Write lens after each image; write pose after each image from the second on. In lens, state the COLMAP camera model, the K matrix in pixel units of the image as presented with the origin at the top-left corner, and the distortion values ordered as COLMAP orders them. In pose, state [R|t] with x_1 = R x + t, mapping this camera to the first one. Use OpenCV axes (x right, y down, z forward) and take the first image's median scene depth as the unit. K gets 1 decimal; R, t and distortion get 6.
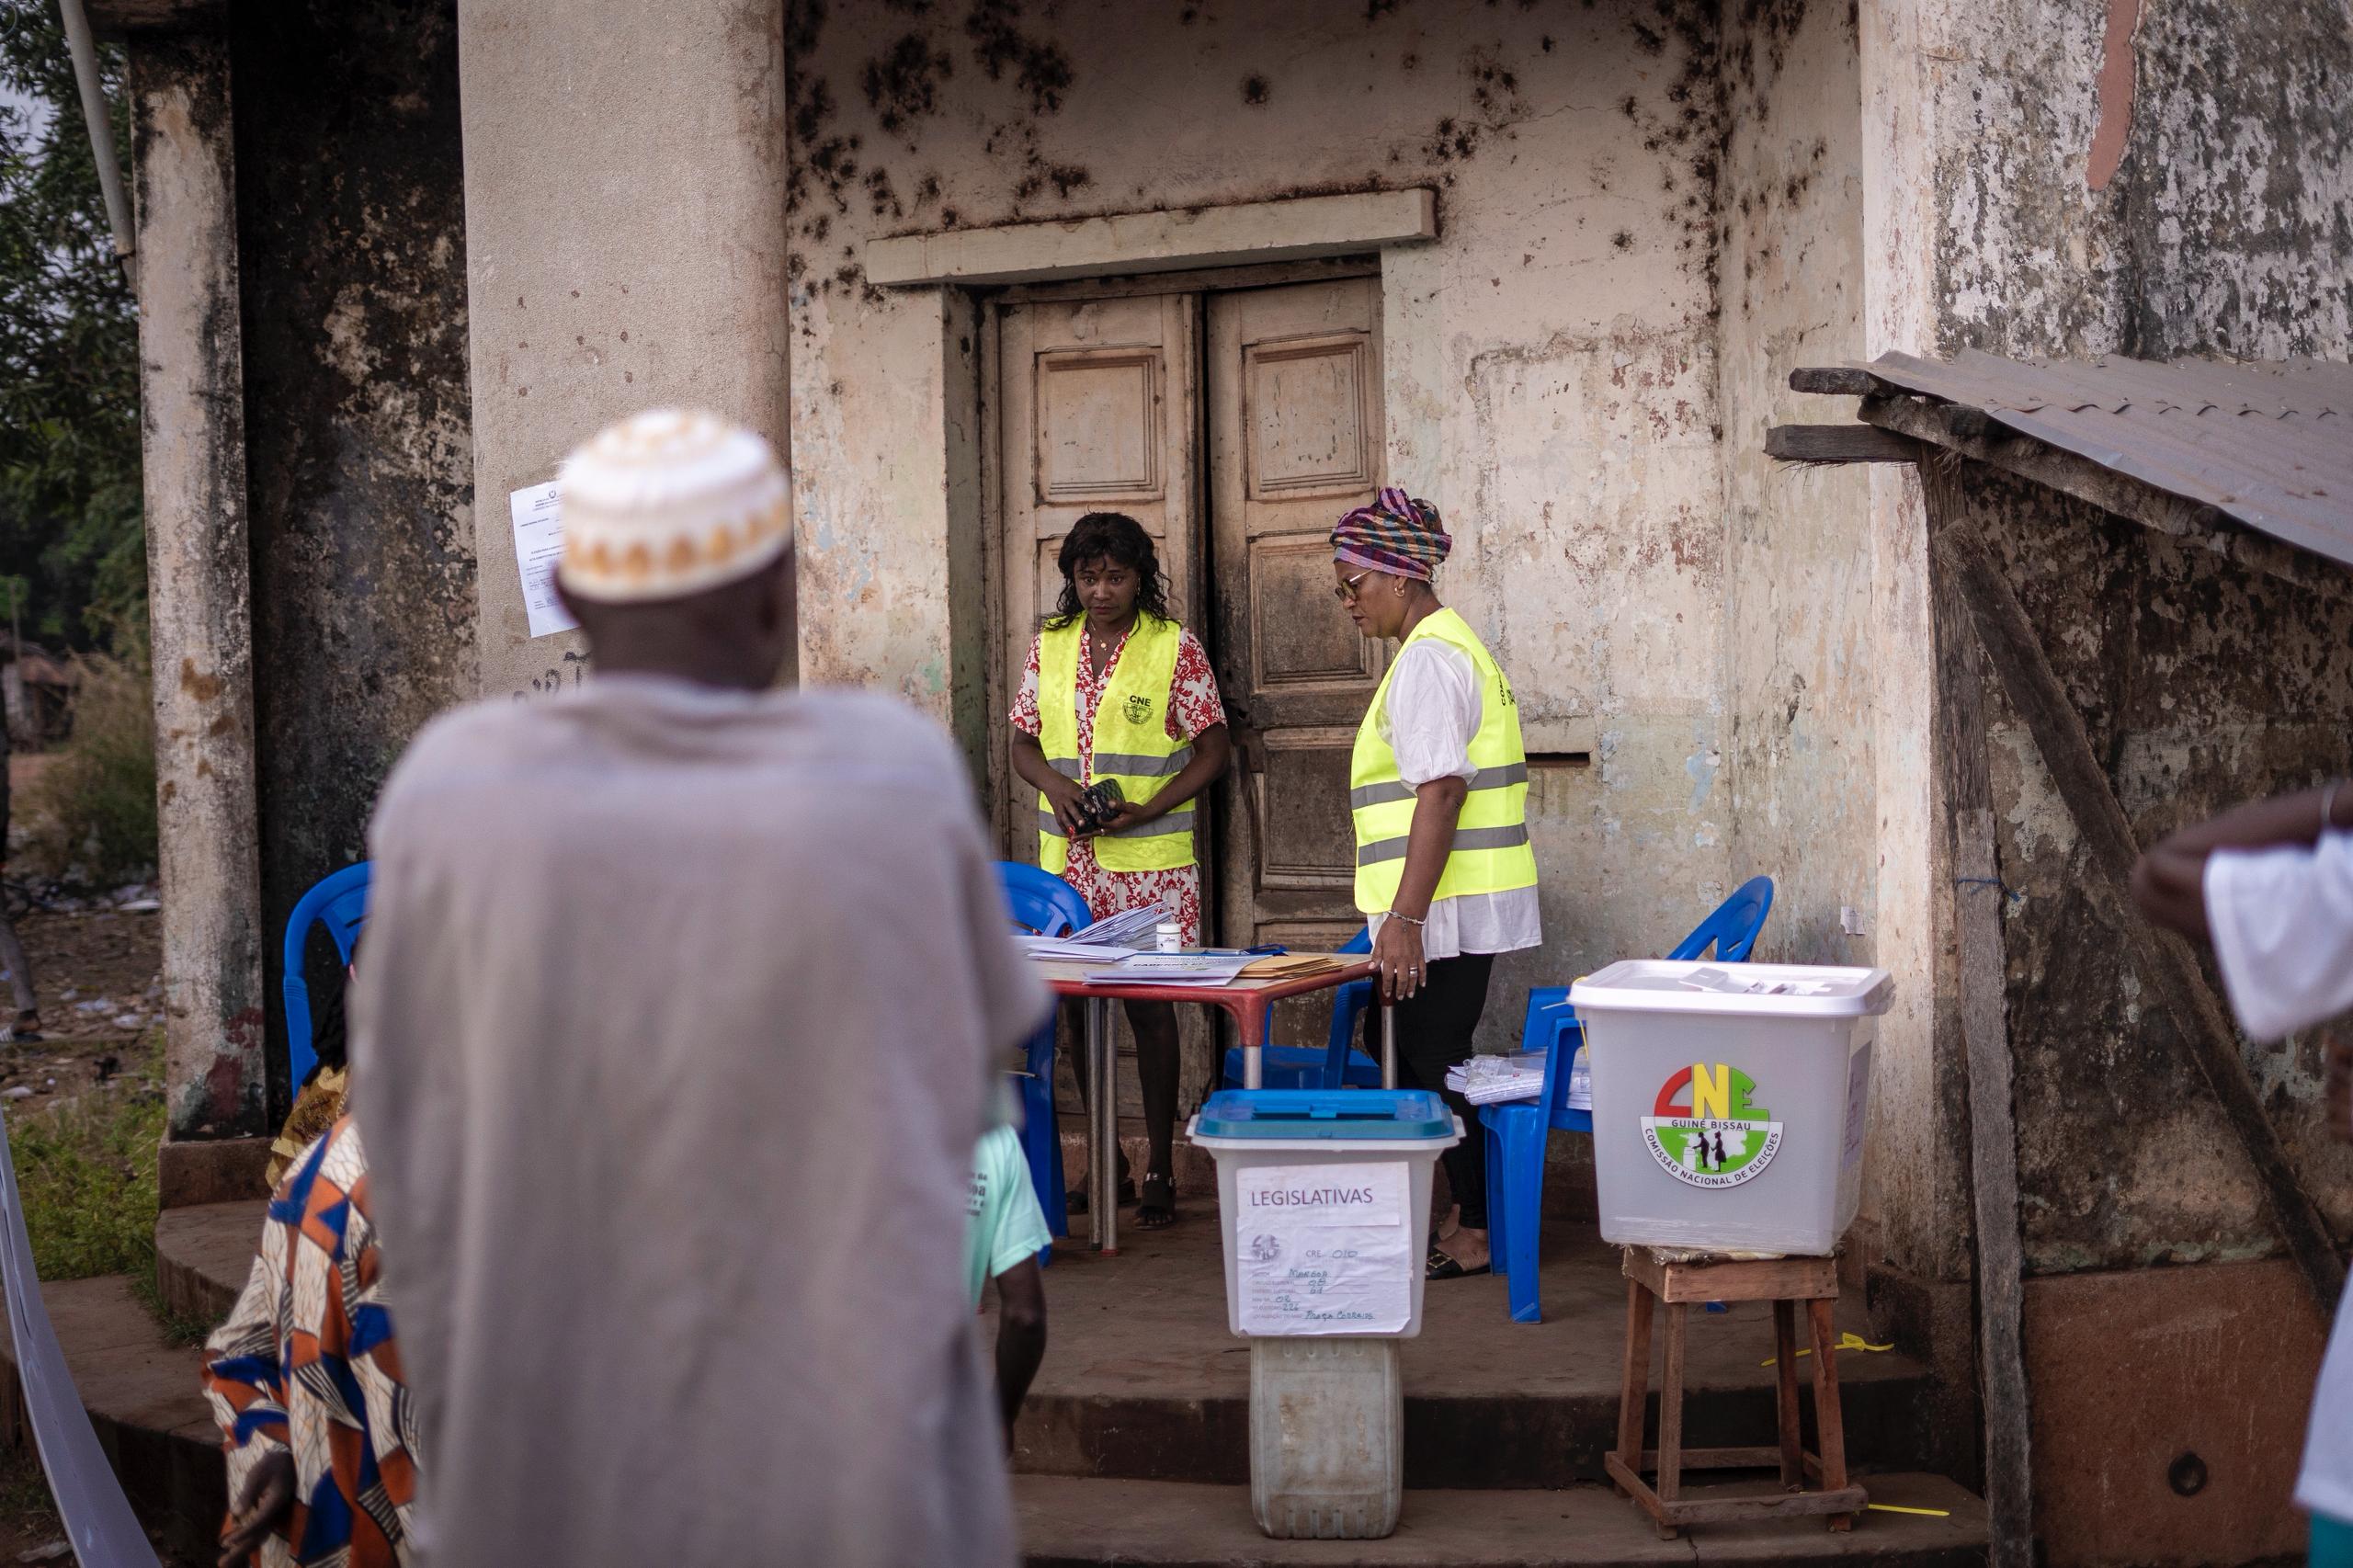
lens RADIAL K [[3467.5, 0, 1176.5], [0, 3467.5, 784.0], [0, 0, 1]] dist [-0.014743, -0.036262]
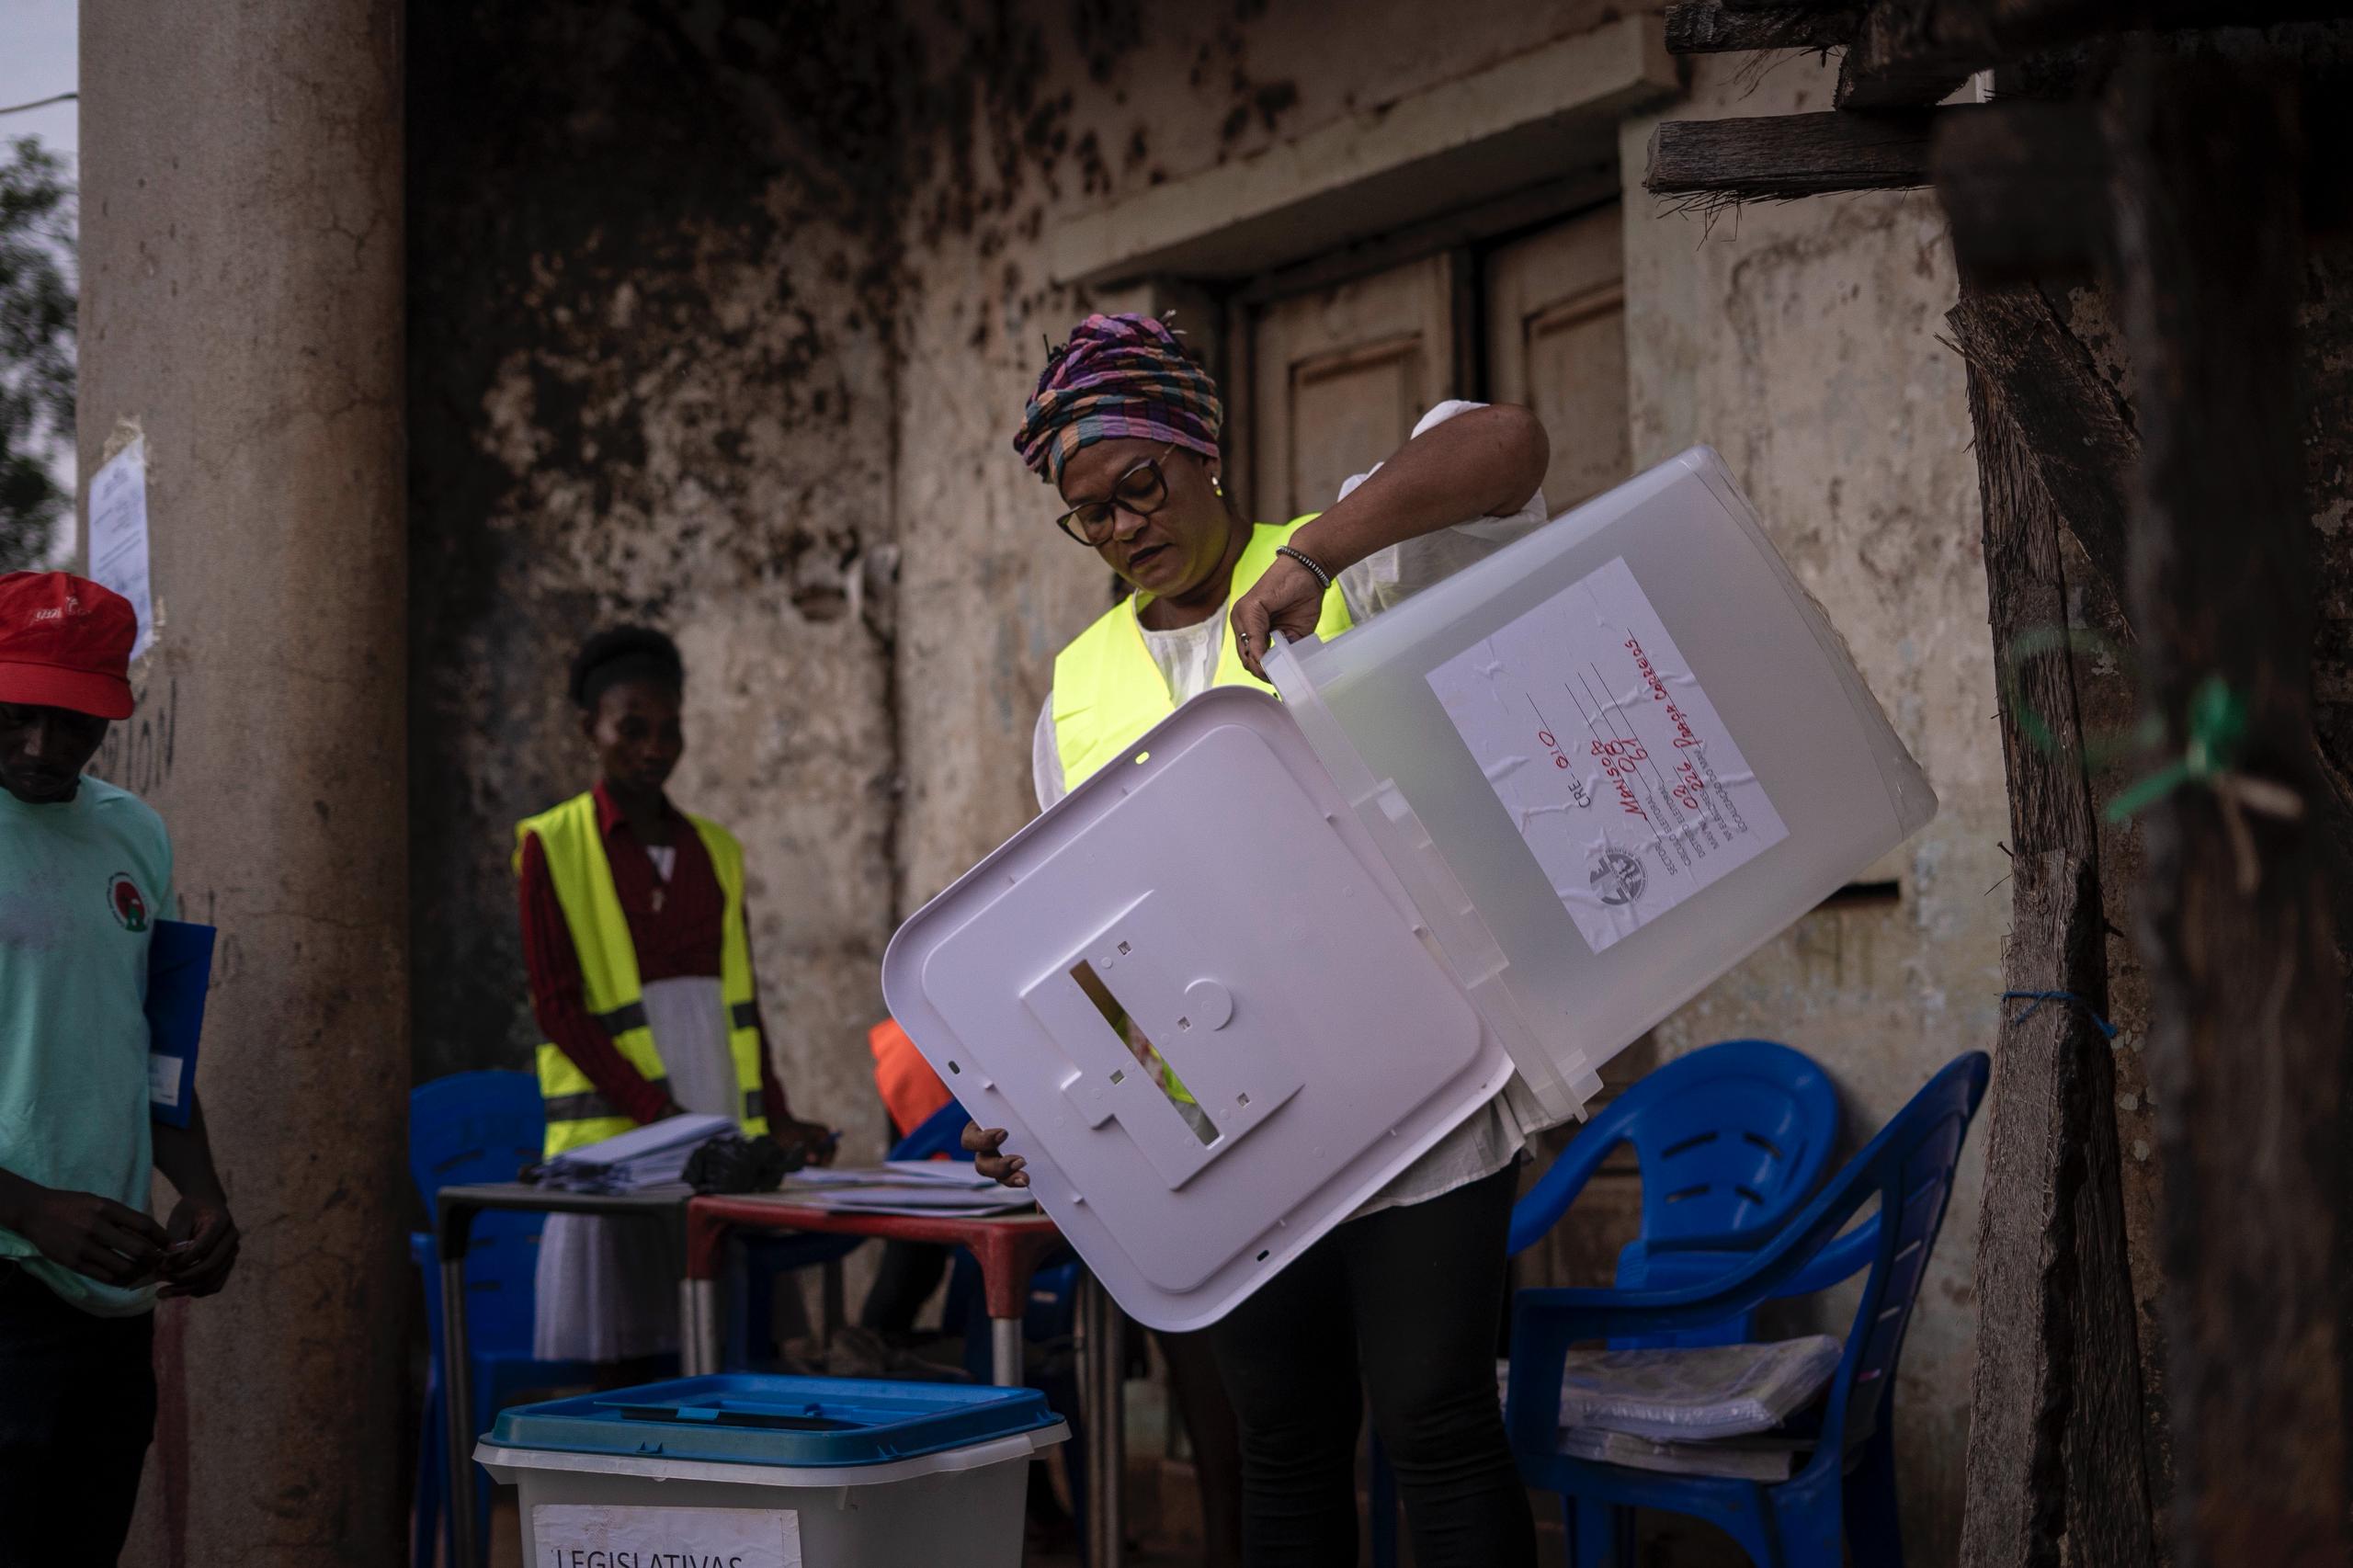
lens RADIAL K [[3467.5, 0, 1176.5], [0, 3467.5, 784.0], [0, 0, 1]] dist [-0.014743, -0.036262]
pose [[0.915911, -0.026395, -0.400514, 0.220729], [-0.017148, 0.994351, -0.104745, 0.035624], [0.401016, 0.102805, 0.910284, 0.355789]]
